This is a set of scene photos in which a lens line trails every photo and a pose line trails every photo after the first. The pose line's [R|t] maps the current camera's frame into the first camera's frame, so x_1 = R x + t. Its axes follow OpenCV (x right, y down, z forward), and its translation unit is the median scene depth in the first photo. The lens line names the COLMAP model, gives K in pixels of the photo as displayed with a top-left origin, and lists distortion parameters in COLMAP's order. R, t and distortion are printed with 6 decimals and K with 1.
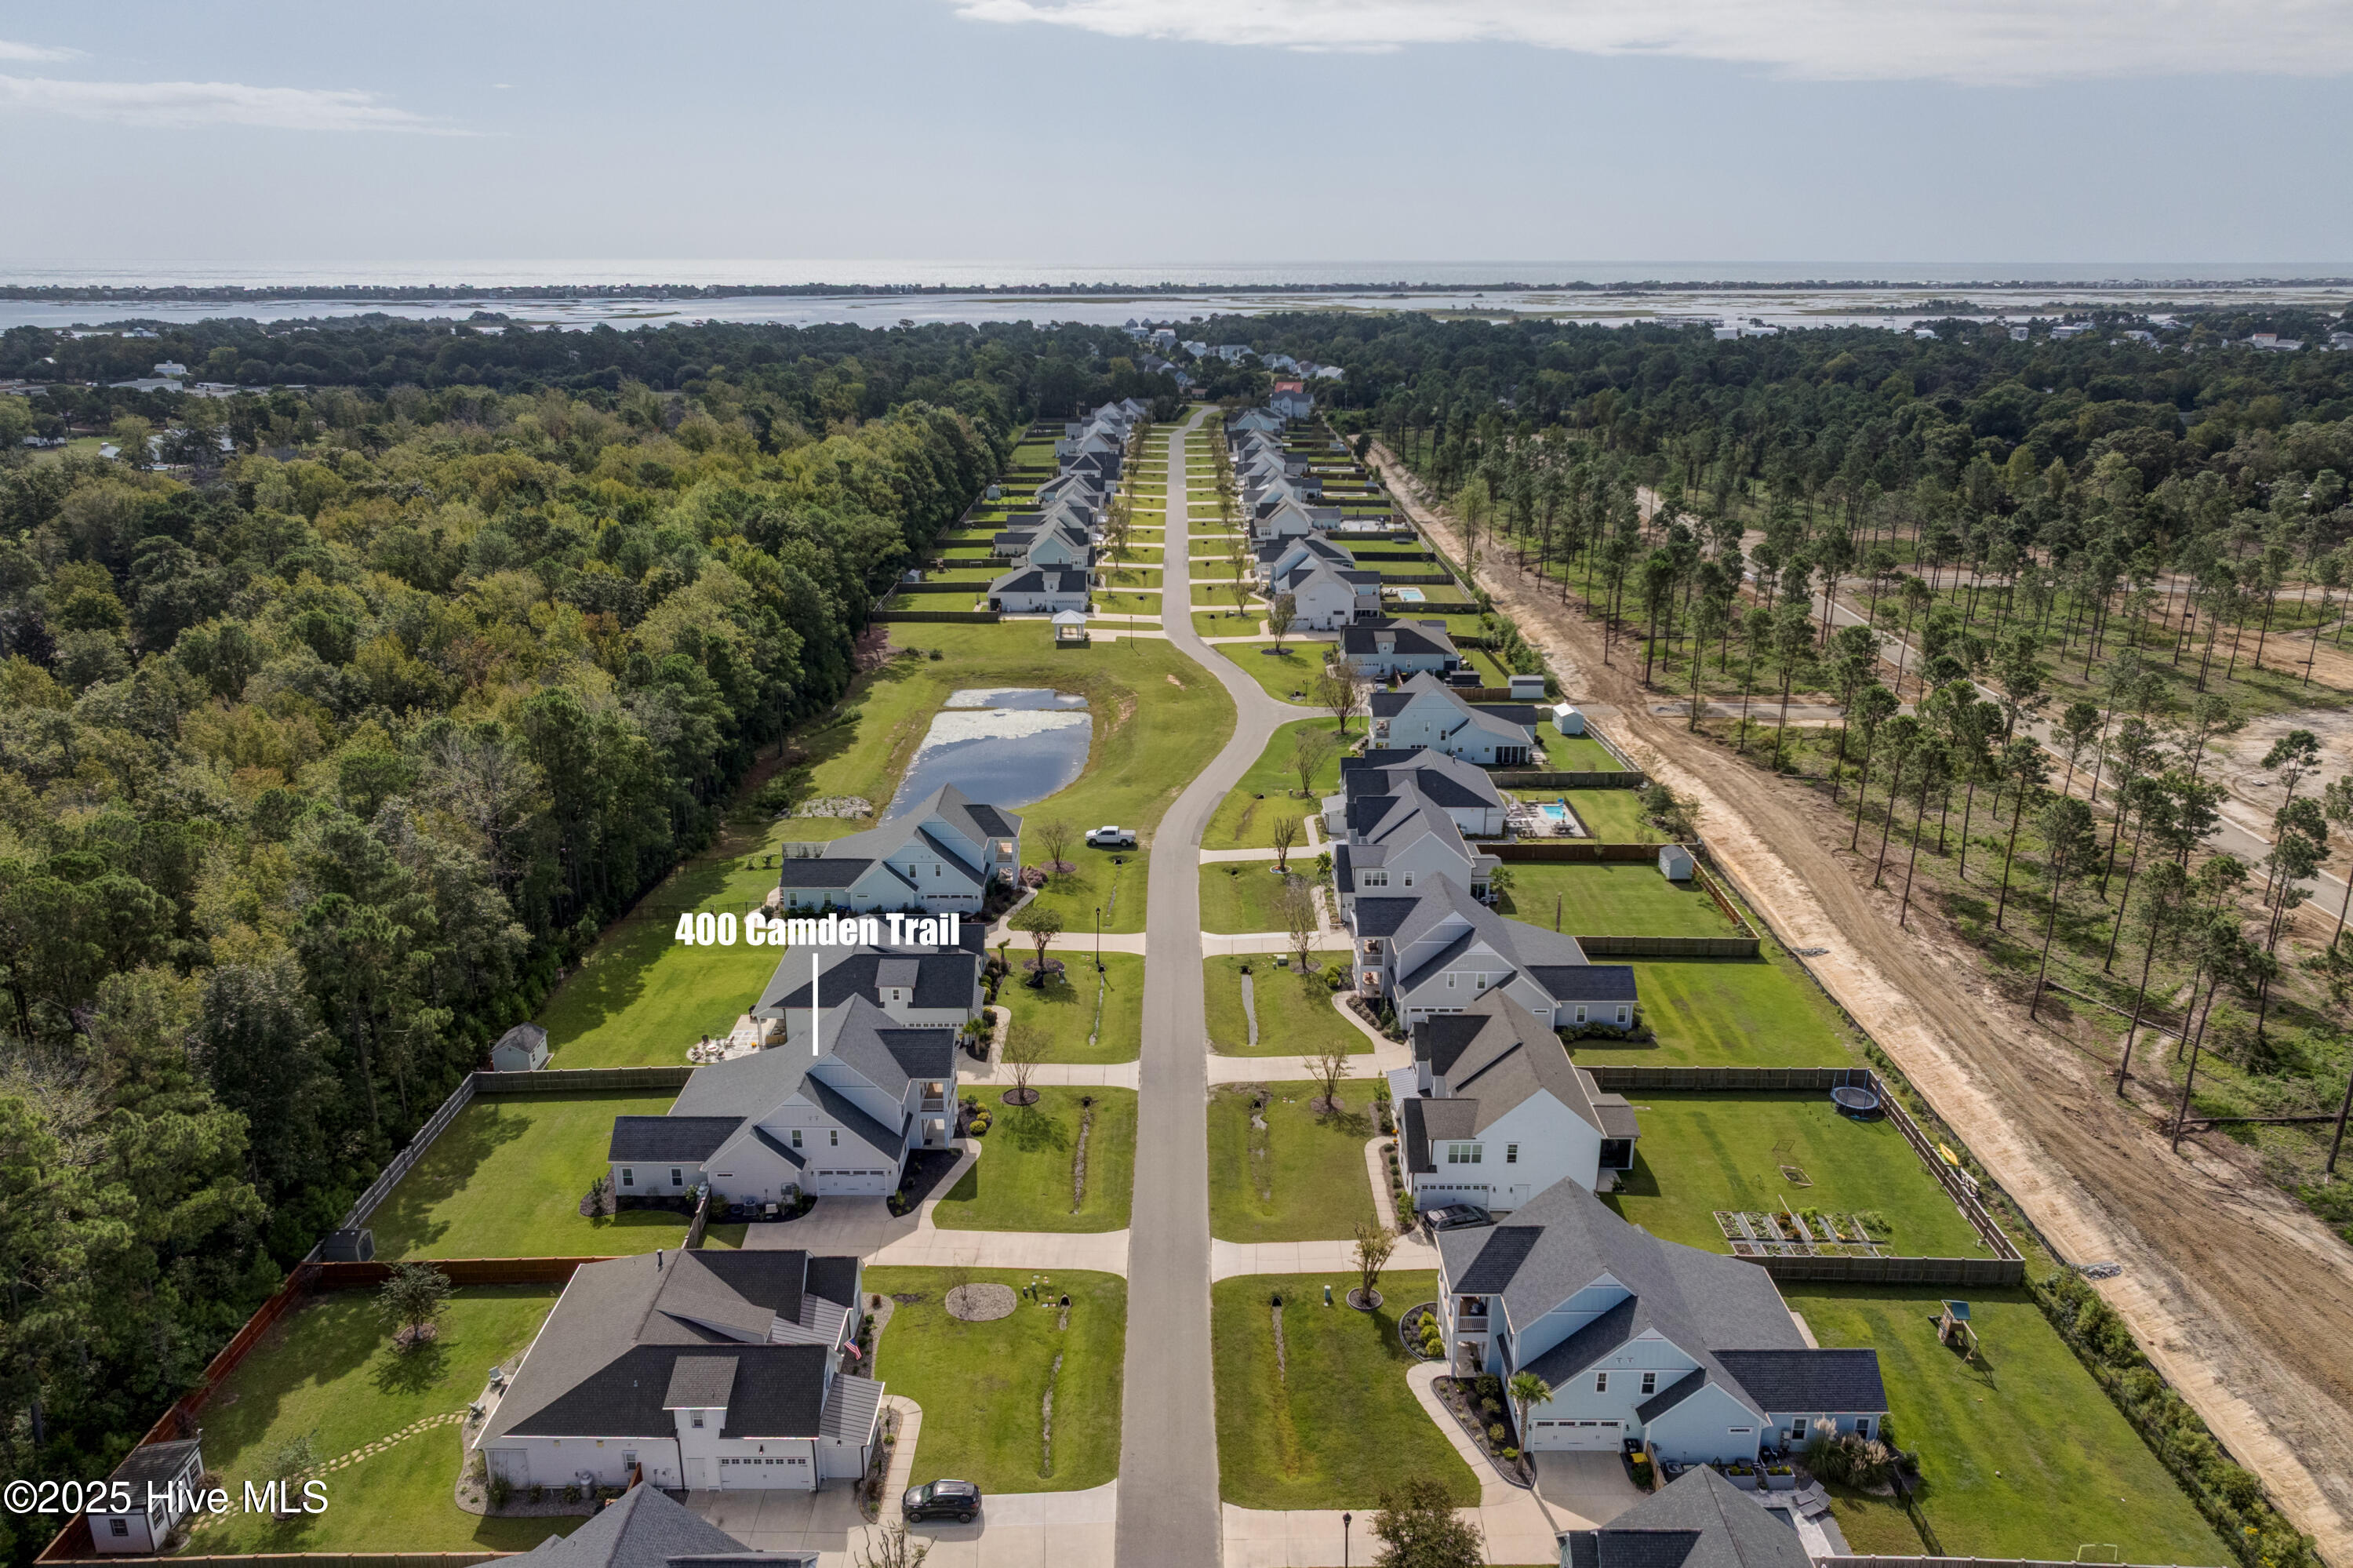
lens RADIAL K [[1646.0, 0, 1176.5], [0, 1646.0, 784.0], [0, 0, 1]] dist [-0.003006, 0.001378]
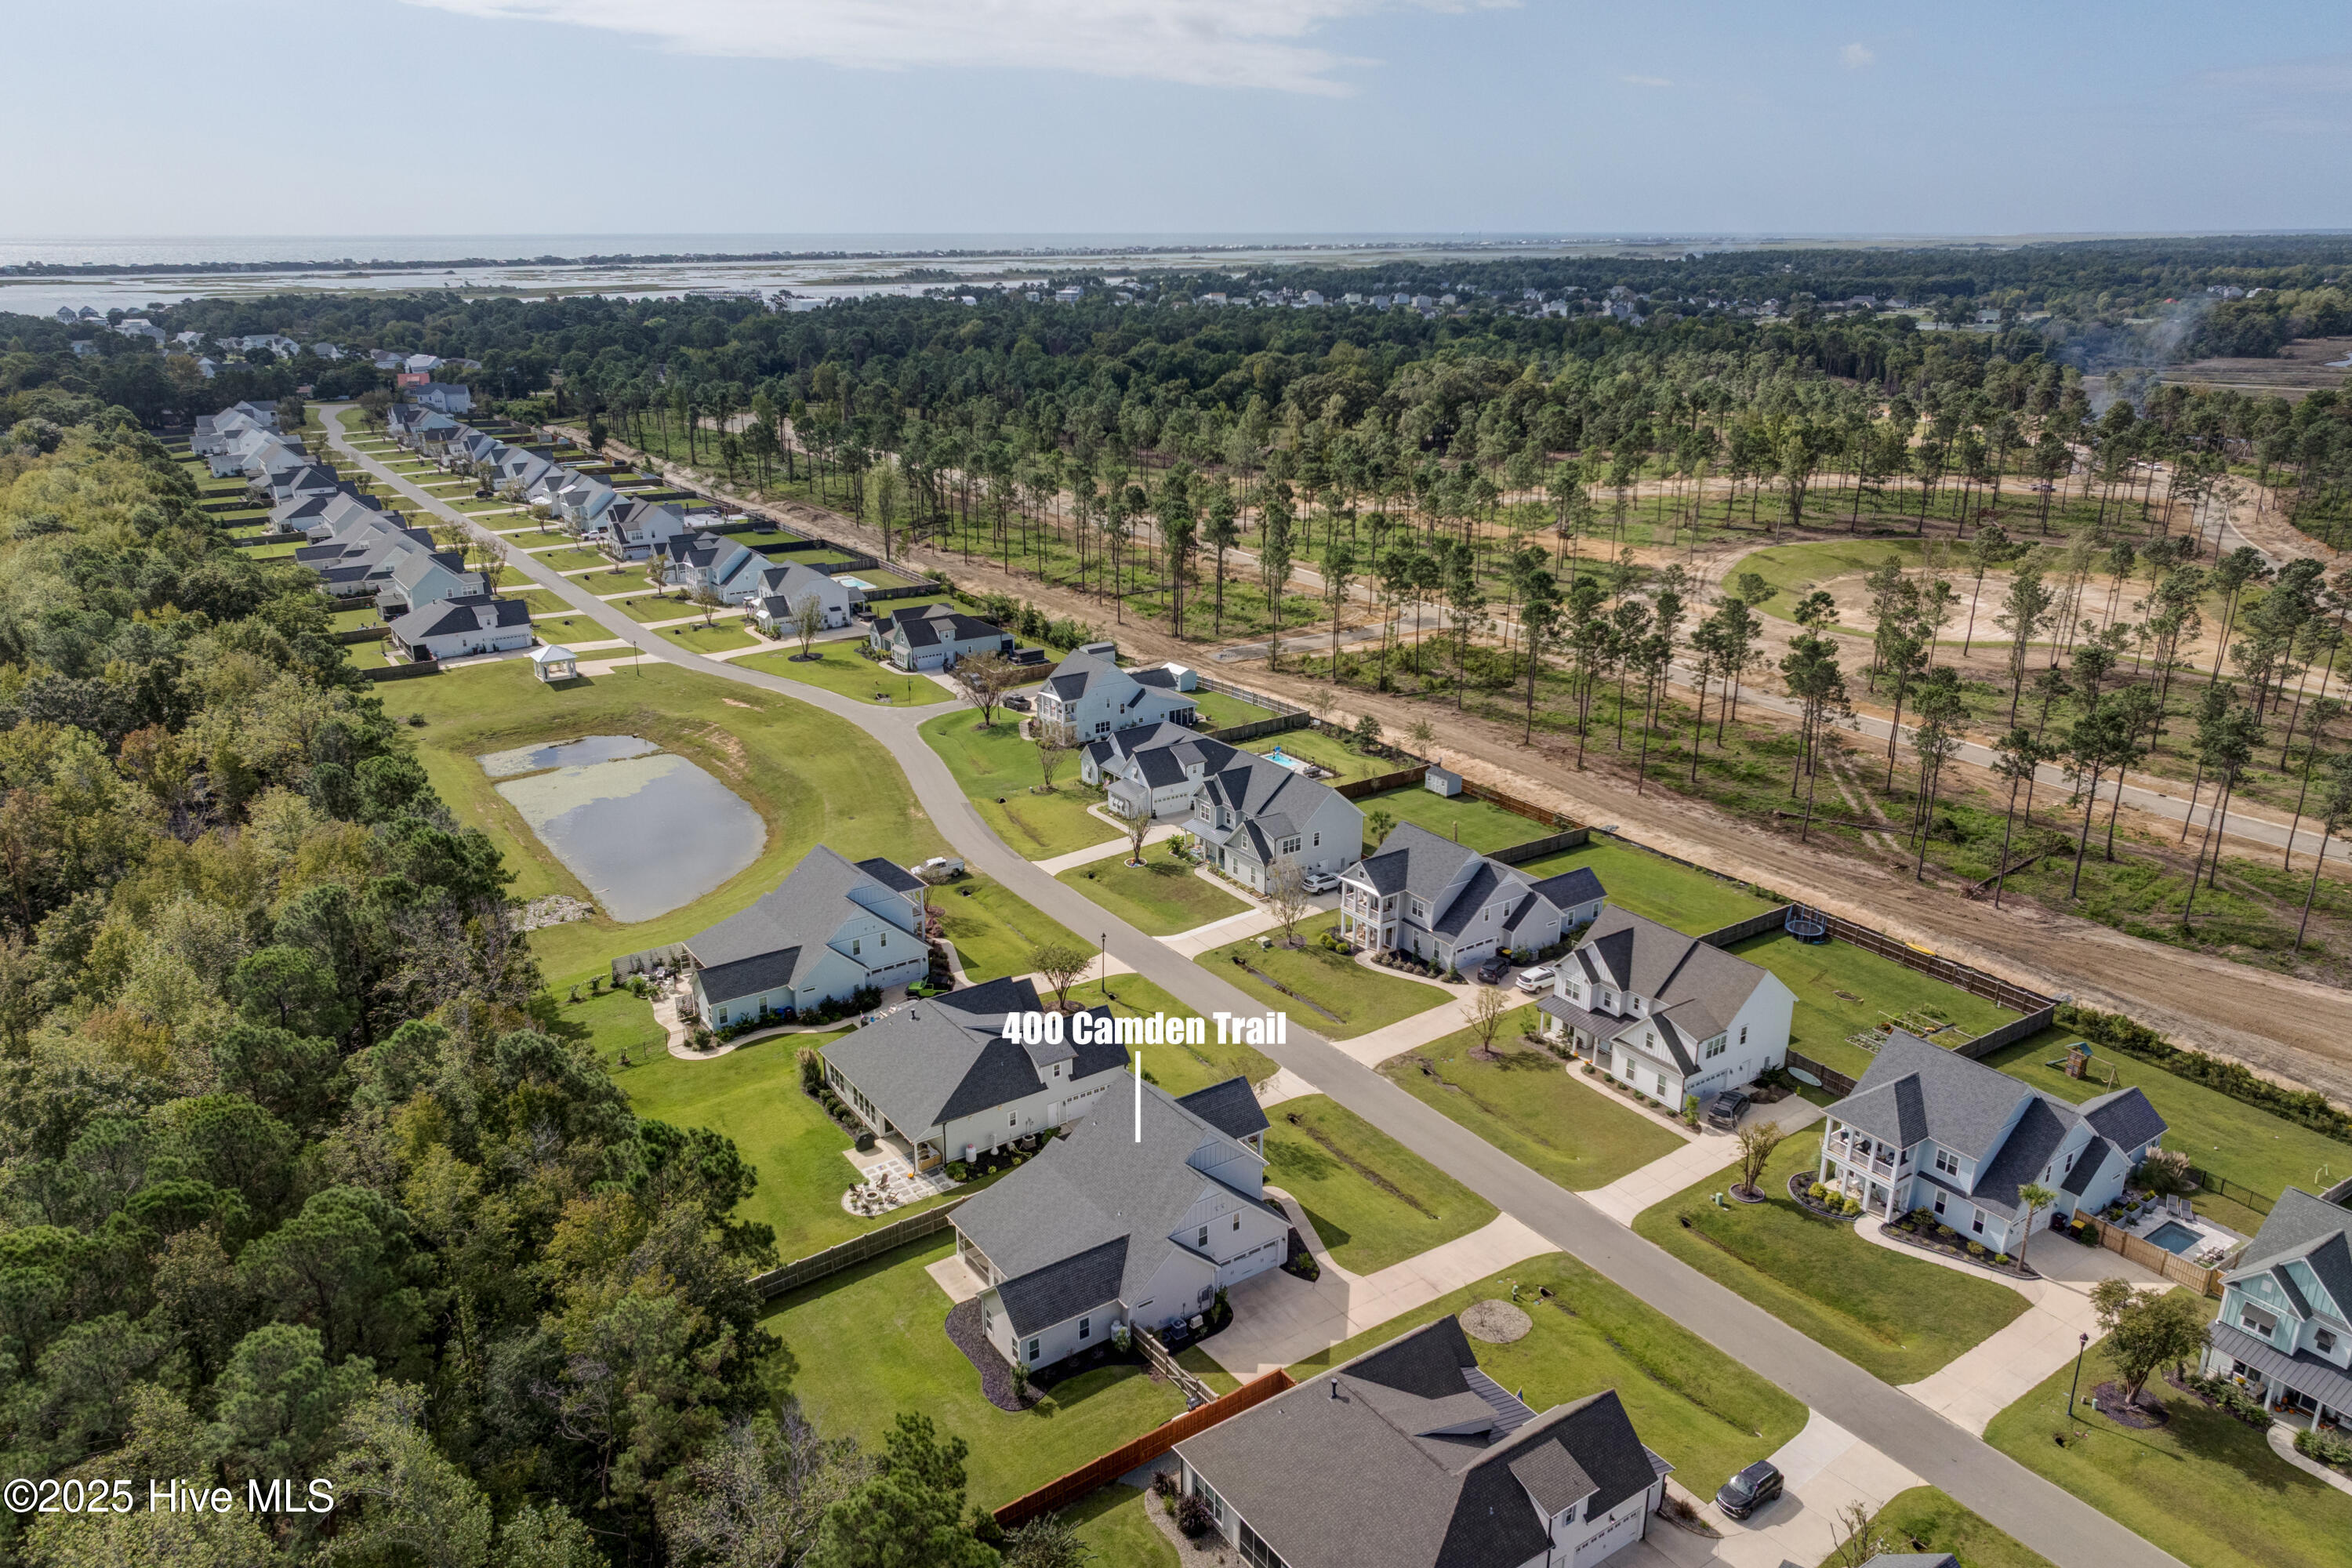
lens RADIAL K [[1645.2, 0, 1176.0], [0, 1645.2, 784.0], [0, 0, 1]] dist [-0.003006, 0.001378]
pose [[0.822890, -0.183791, 0.537655, -0.402561], [0.175456, 0.982190, 0.067213, -0.051337], [-0.540432, 0.039026, 0.840482, 0.151062]]
